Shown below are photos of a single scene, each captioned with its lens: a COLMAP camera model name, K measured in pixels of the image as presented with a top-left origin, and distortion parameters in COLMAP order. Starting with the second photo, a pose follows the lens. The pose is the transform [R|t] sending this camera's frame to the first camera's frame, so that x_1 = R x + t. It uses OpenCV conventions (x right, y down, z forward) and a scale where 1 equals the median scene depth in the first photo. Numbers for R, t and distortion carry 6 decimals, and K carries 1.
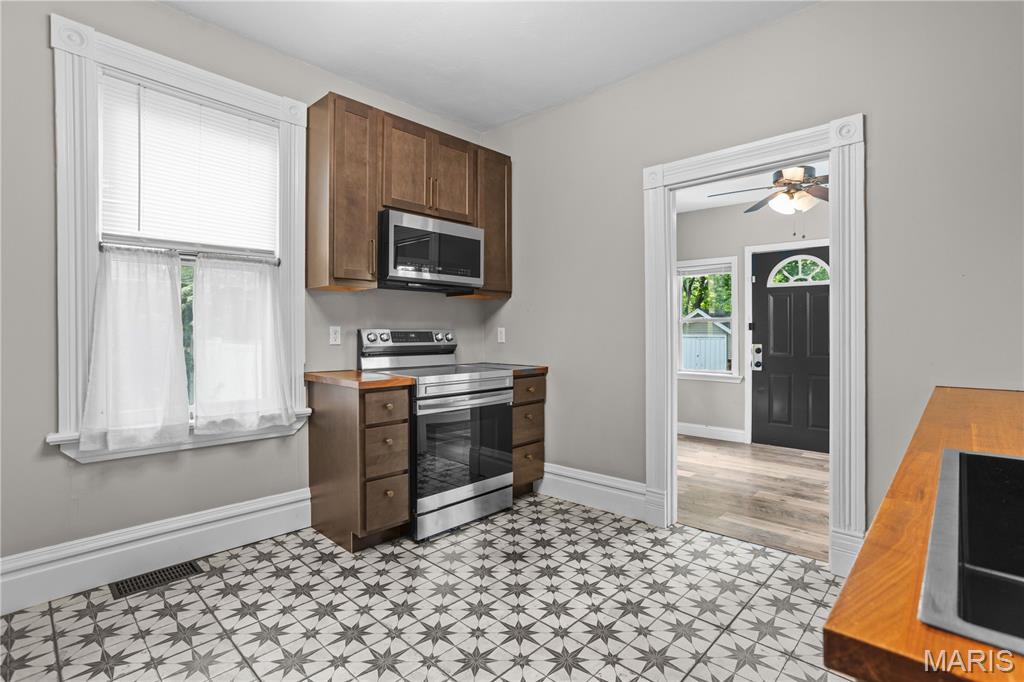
lens RADIAL K [[483.7, 0, 508.6], [0, 483.7, 330.8], [0, 0, 1]] dist [-0.042474, 0.000160]
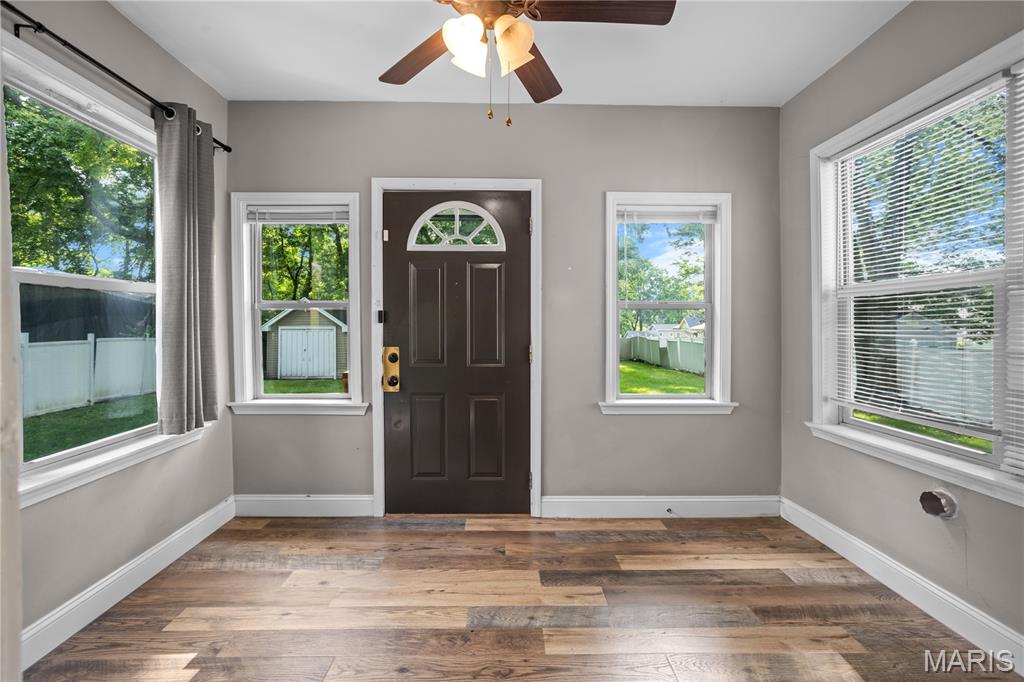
lens RADIAL K [[483.7, 0, 508.6], [0, 483.7, 330.8], [0, 0, 1]] dist [-0.042474, 0.000160]
pose [[0.714639, -0.013480, 0.699364, 0.208463], [-0.001933, 0.999772, 0.021245, -0.004613], [-0.699491, -0.016535, 0.714450, 0.475475]]
